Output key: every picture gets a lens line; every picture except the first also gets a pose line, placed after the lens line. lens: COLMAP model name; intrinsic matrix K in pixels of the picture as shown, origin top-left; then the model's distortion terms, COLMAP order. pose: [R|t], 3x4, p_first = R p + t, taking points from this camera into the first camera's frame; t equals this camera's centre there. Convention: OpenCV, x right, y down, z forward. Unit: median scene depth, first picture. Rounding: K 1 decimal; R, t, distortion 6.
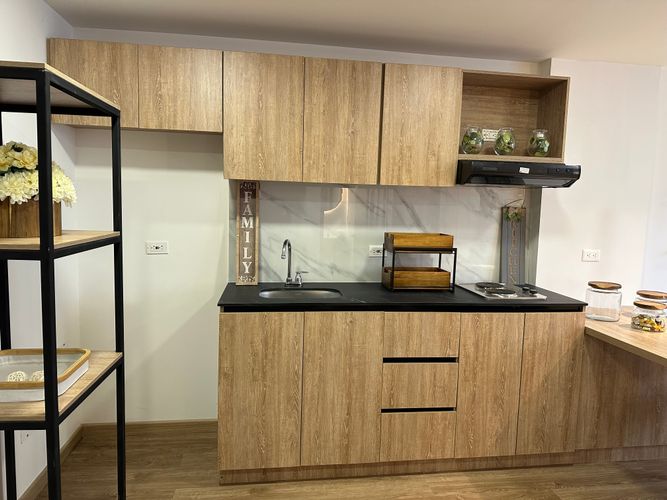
lens RADIAL K [[466.7, 0, 336.7], [0, 466.7, 248.1], [0, 0, 1]] dist [0.049037, -0.070903]
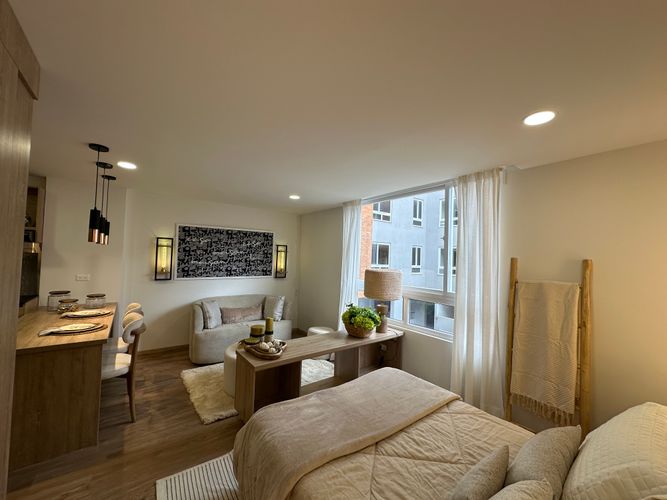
lens RADIAL K [[266.2, 0, 333.5], [0, 266.2, 250.0], [0, 0, 1]] dist [-0.003193, 0.000528]
pose [[0.872506, 0.017019, 0.488306, 1.077161], [0.033587, 0.994940, -0.094691, 0.048519], [-0.487447, 0.099019, 0.867520, -0.565131]]
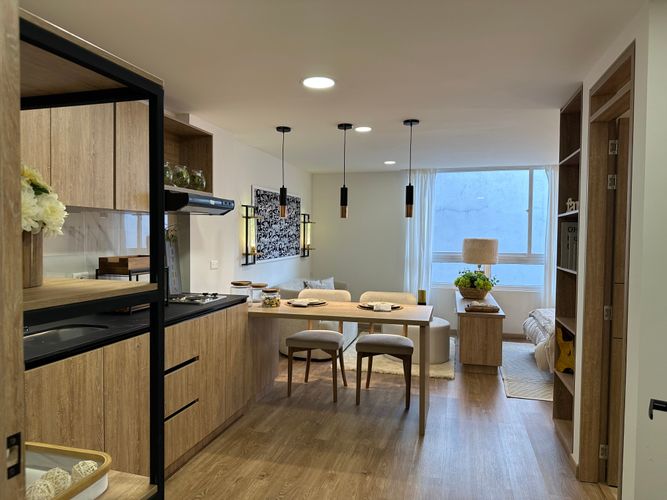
lens RADIAL K [[462.4, 0, 336.4], [0, 462.4, 251.6], [0, 0, 1]] dist [0.137083, -0.214286]
pose [[0.380110, -0.057759, 0.923136, -0.669377], [0.085690, 0.995955, 0.027031, -0.033057], [-0.920964, 0.068829, 0.383521, 0.185537]]
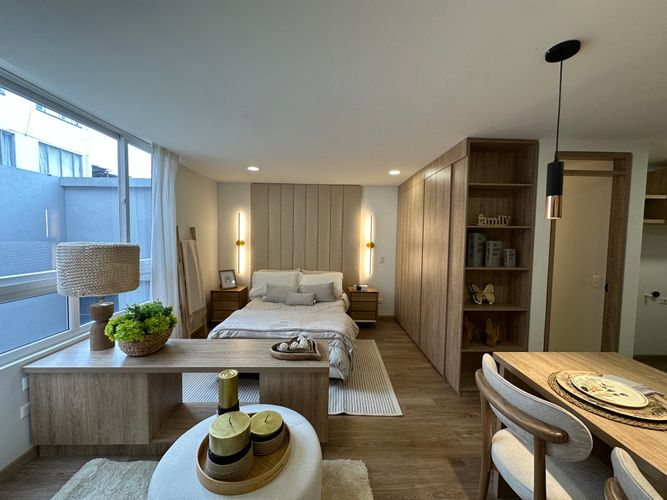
lens RADIAL K [[266.2, 0, 333.5], [0, 266.2, 250.0], [0, 0, 1]] dist [-0.003193, 0.000528]
pose [[-0.992324, -0.048923, 0.113578, 1.172930], [-0.032275, 0.989046, 0.144039, -0.081414], [-0.119381, 0.139267, -0.983032, 1.086555]]
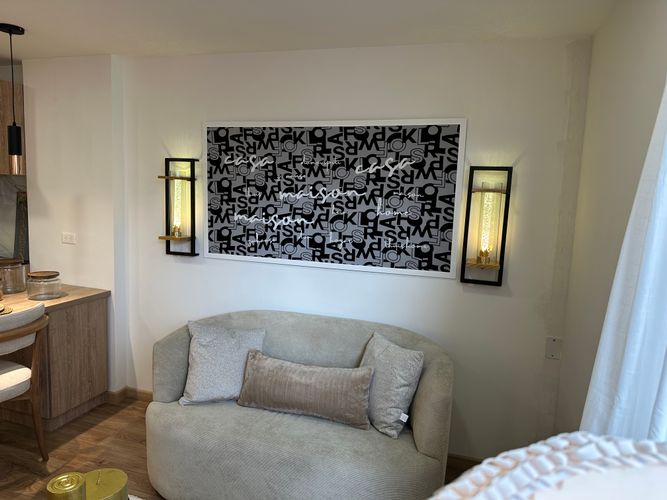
lens RADIAL K [[462.4, 0, 336.4], [0, 462.4, 251.6], [0, 0, 1]] dist [0.137083, -0.214286]
pose [[0.902799, 0.065940, -0.424977, 1.843554], [-0.058477, 0.997820, 0.030598, -0.026587], [0.426068, -0.002772, 0.904687, 0.338699]]
